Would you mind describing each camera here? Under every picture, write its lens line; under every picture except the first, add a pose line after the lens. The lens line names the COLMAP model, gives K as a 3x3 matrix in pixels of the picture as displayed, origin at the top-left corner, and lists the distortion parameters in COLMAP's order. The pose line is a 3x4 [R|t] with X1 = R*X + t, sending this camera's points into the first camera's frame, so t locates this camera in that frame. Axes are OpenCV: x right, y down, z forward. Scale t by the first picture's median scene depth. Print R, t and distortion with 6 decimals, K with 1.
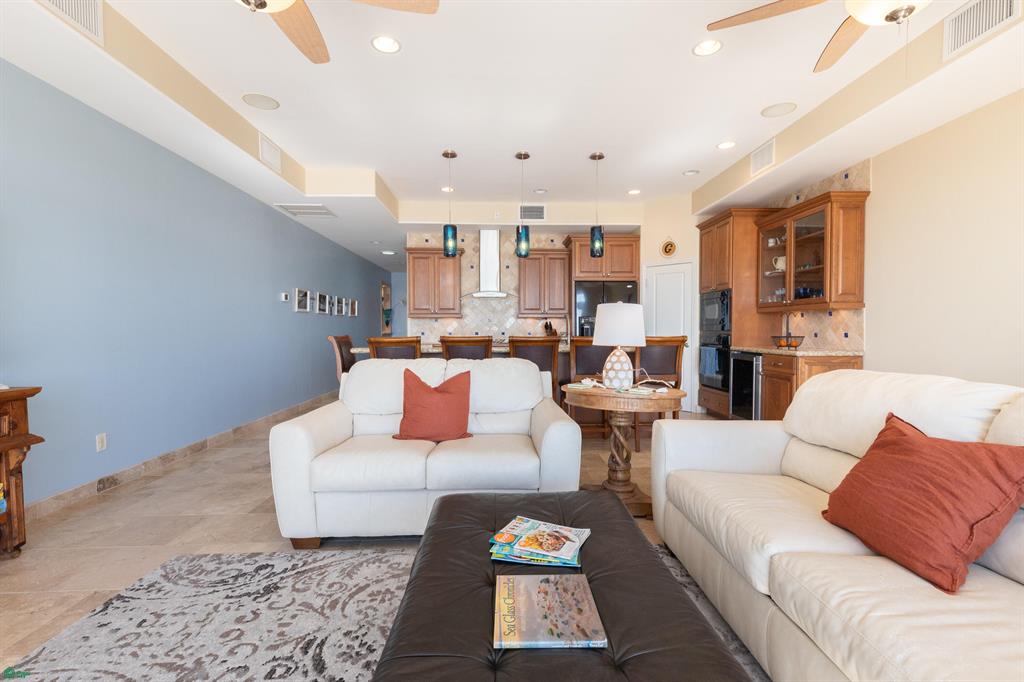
lens RADIAL K [[461.0, 0, 524.5], [0, 461.0, 339.7], [0, 0, 1]] dist [-0.003207, -0.000331]
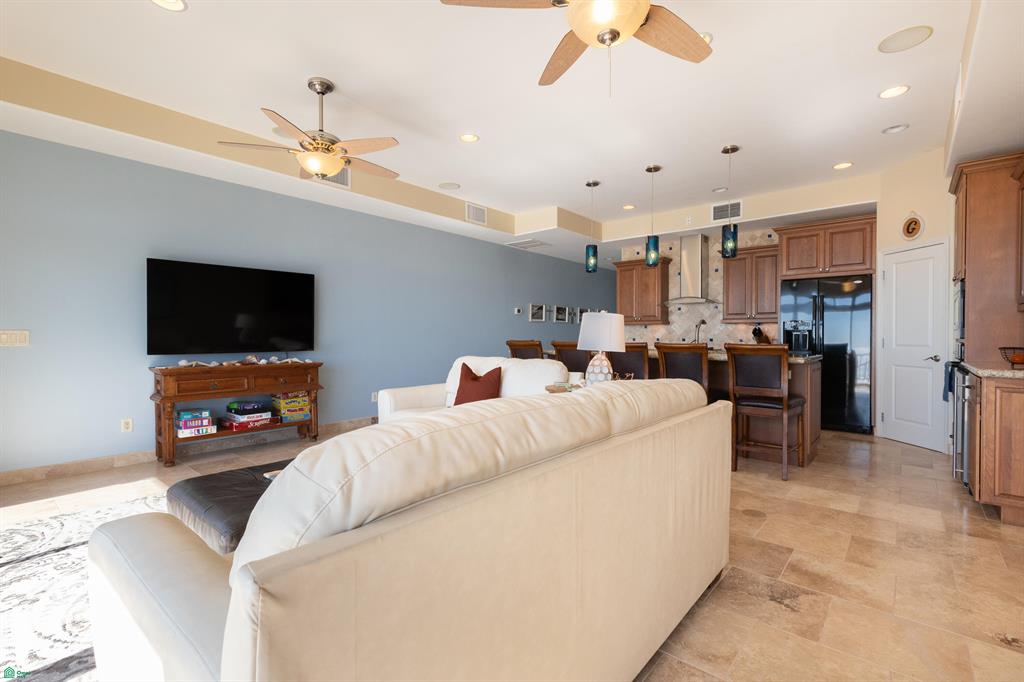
lens RADIAL K [[461.7, 0, 512.0], [0, 461.7, 341.0], [0, 0, 1]] dist [-0.002320, -0.000600]
pose [[0.724913, 0.010416, -0.688762, 0.349973], [-0.017313, 0.999845, -0.003101, -0.001424], [0.688623, 0.014172, 0.724981, 0.020776]]
